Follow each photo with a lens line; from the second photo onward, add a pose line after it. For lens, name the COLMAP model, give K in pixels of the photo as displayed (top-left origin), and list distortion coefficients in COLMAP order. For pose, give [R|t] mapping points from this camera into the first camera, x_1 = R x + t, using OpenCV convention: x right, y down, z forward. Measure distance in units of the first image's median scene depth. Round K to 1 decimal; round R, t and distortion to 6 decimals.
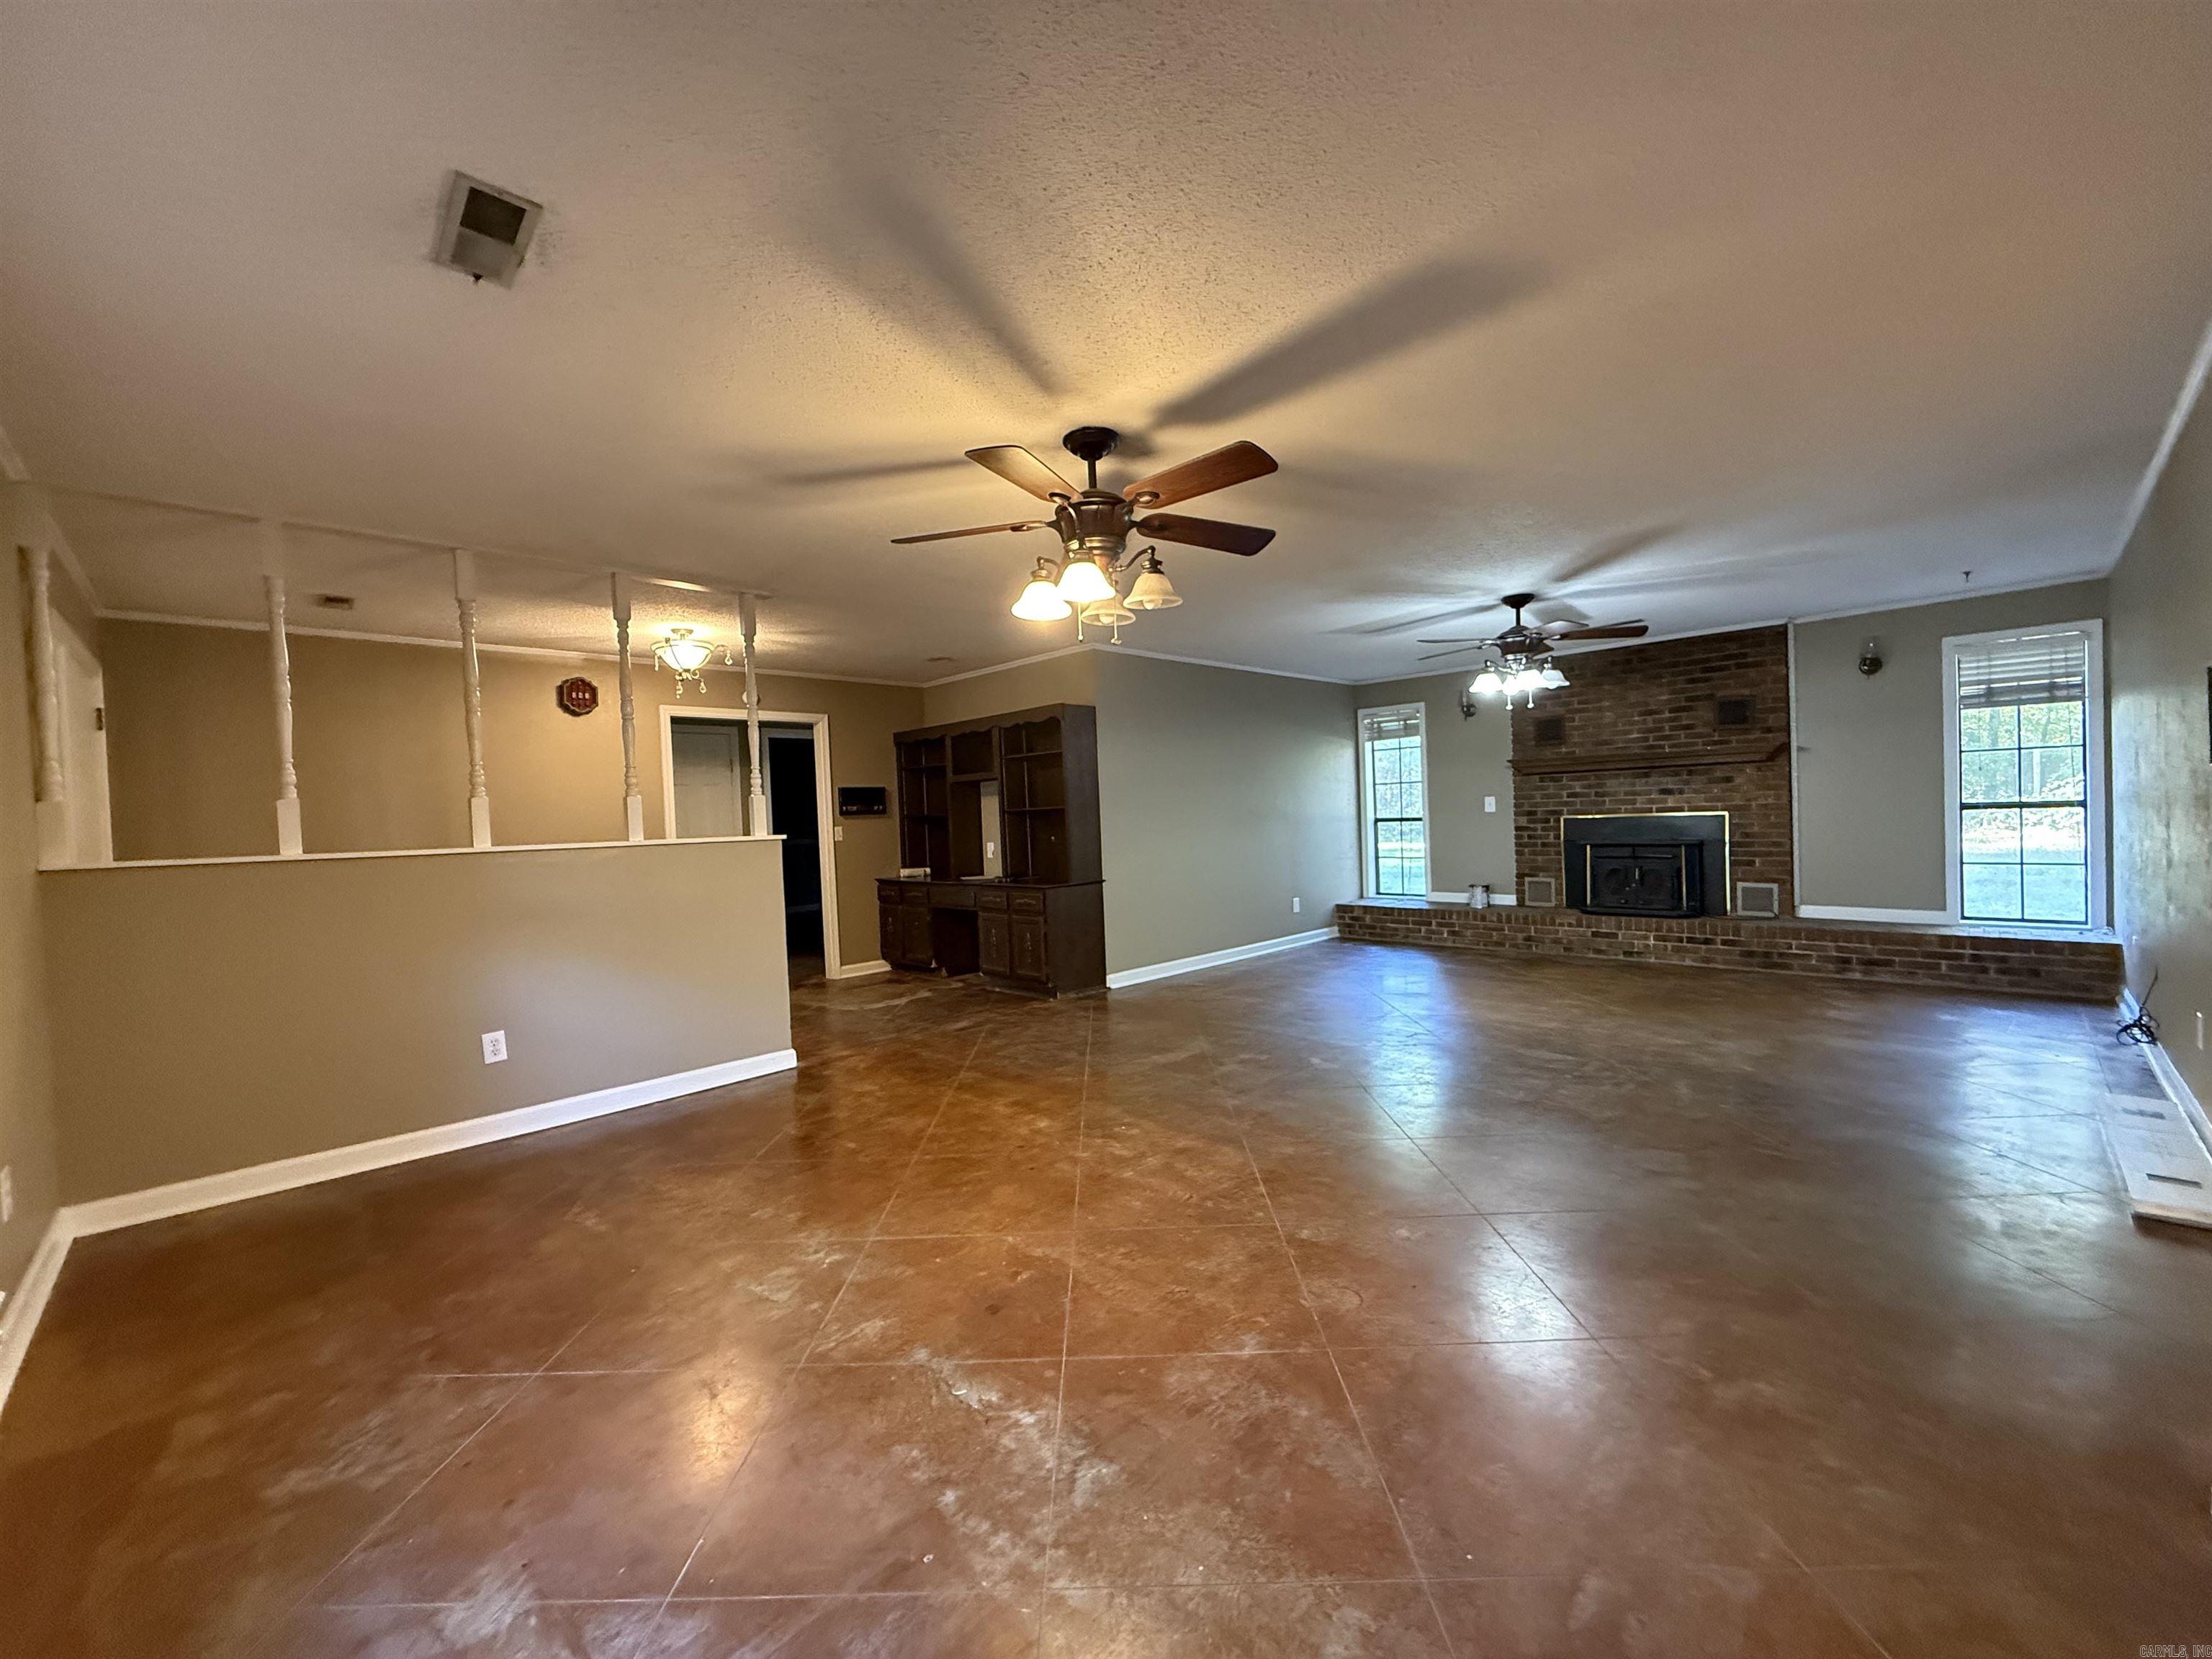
lens RADIAL K [[876.2, 0, 1099.9], [0, 876.2, 833.1], [0, 0, 1]] dist [-0.002529, 0.000248]
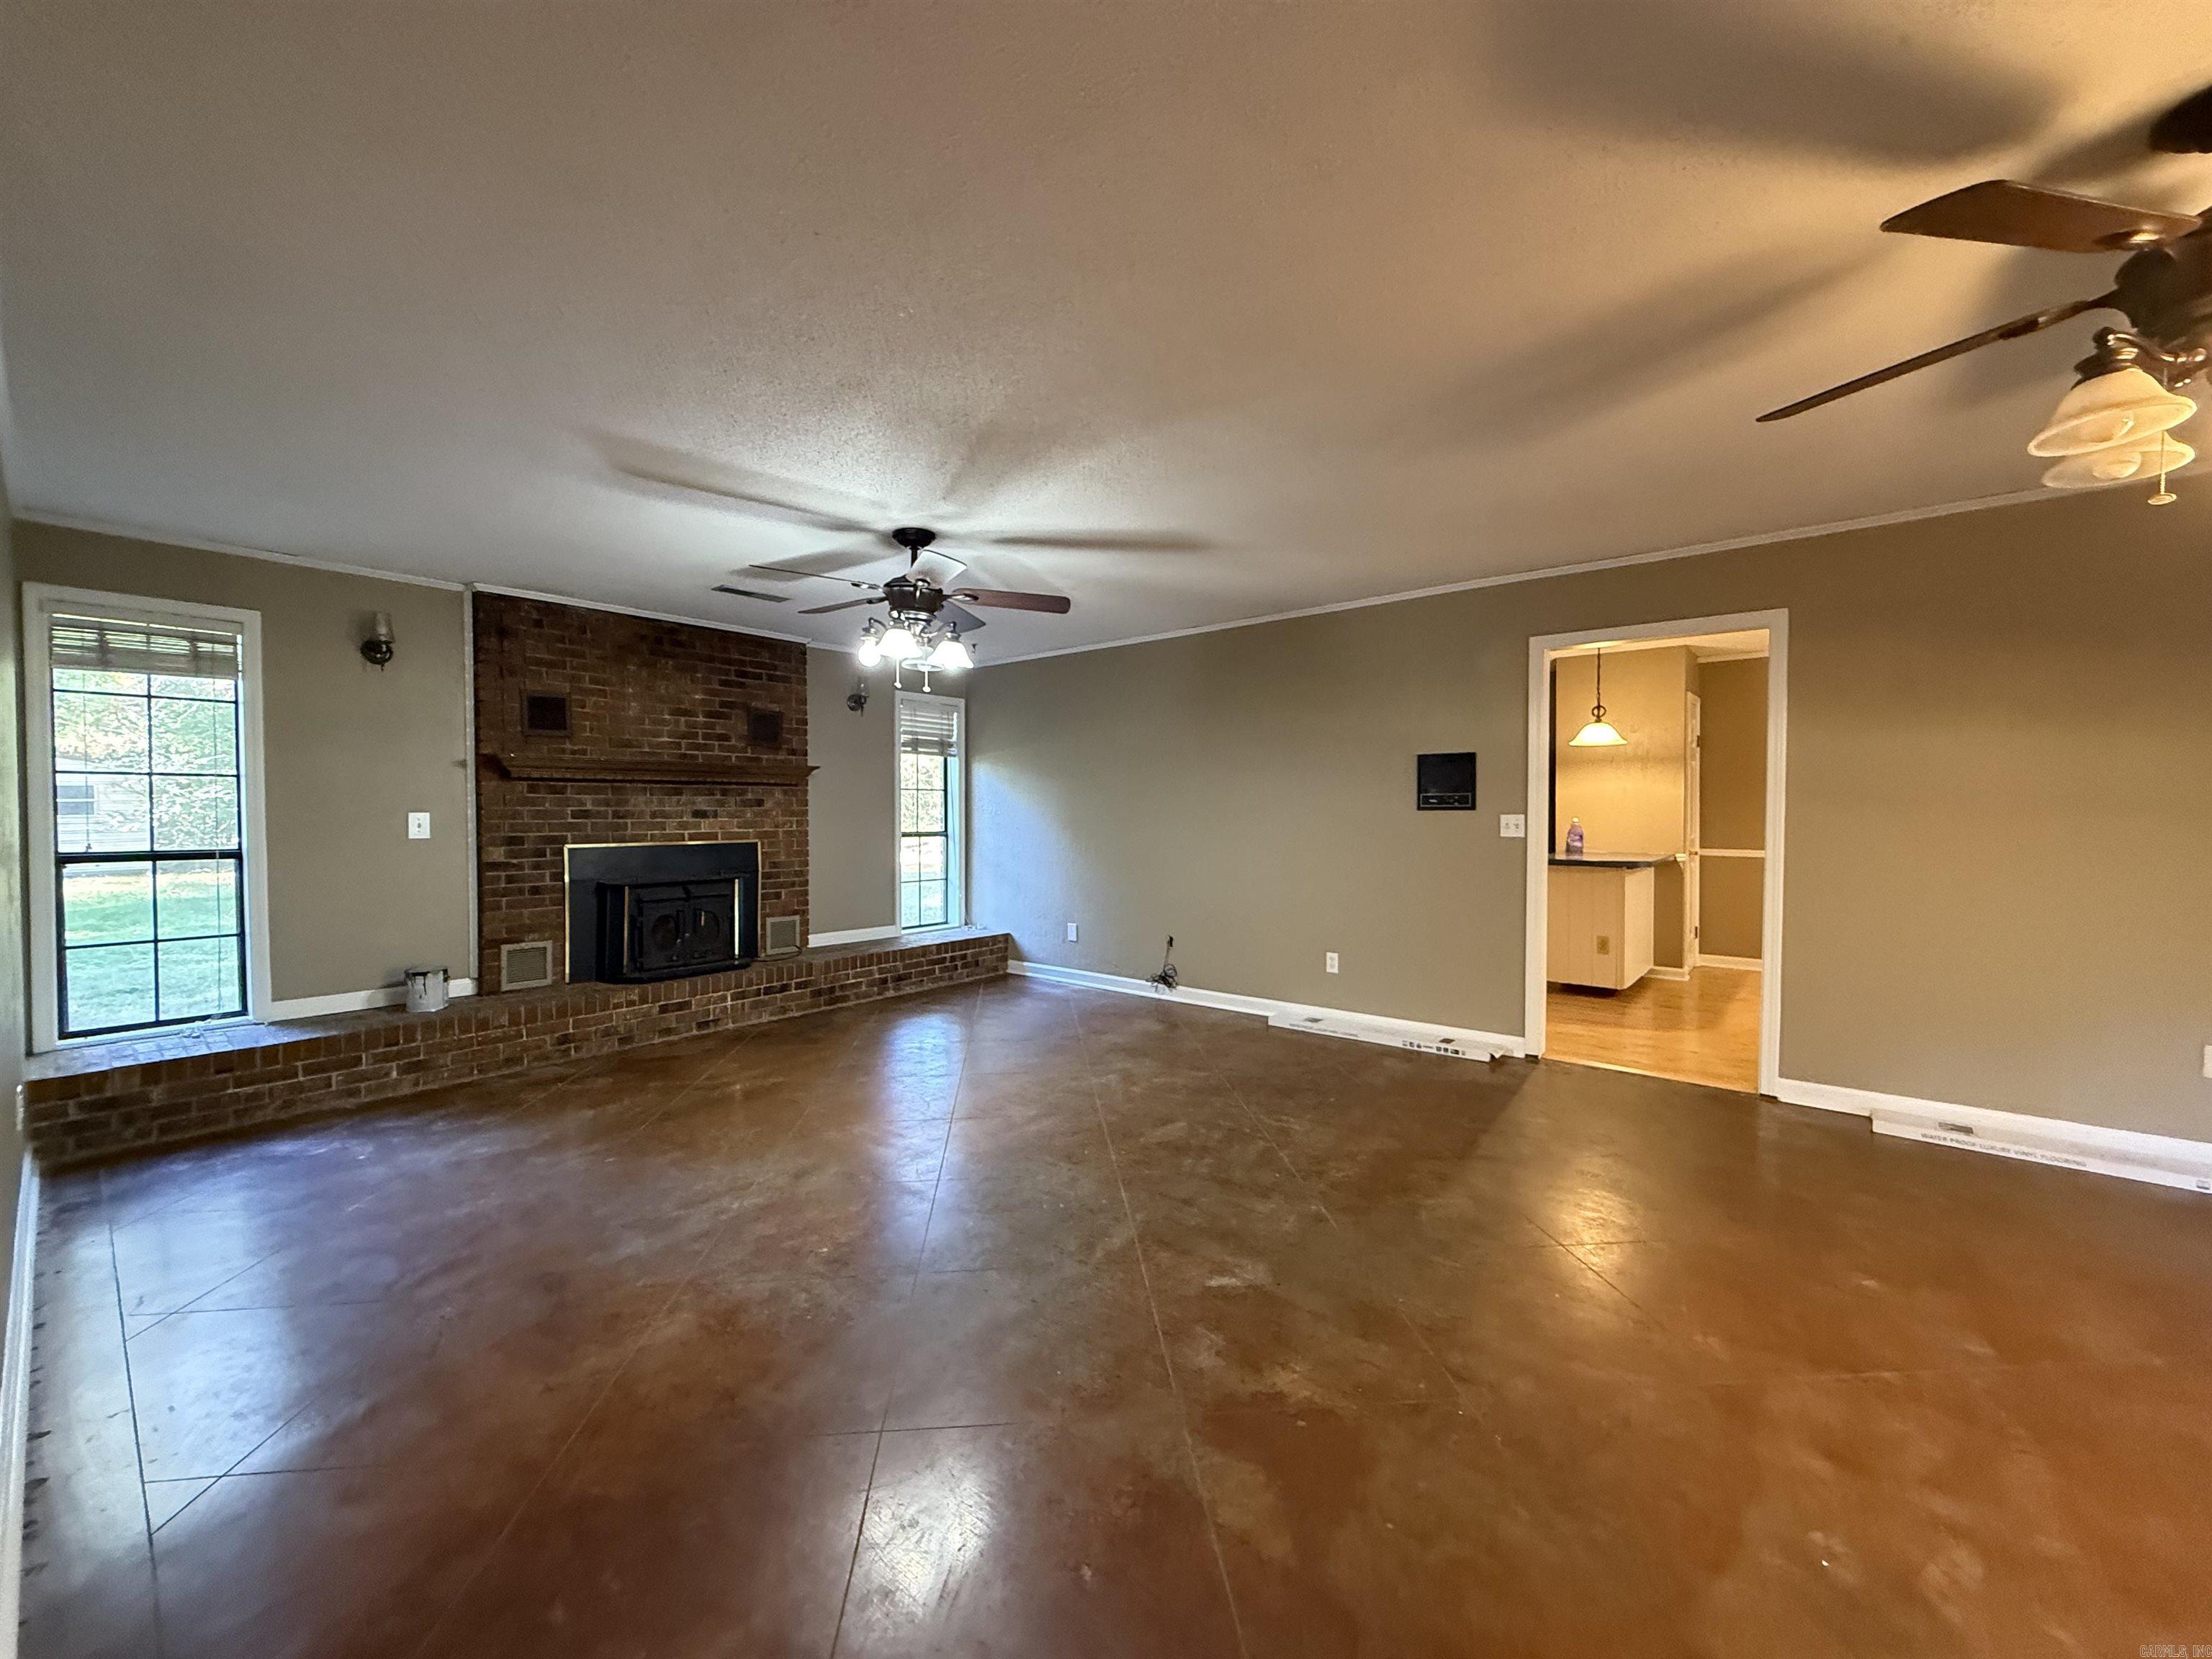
lens RADIAL K [[878.3, 0, 1100.4], [0, 878.3, 829.8], [0, 0, 1]] dist [-0.000159, -0.000376]
pose [[-0.096530, 0.016163, 0.995199, -0.197668], [0.028536, 0.999502, -0.013465, -0.012096], [-0.994921, 0.027099, -0.096943, 0.744808]]
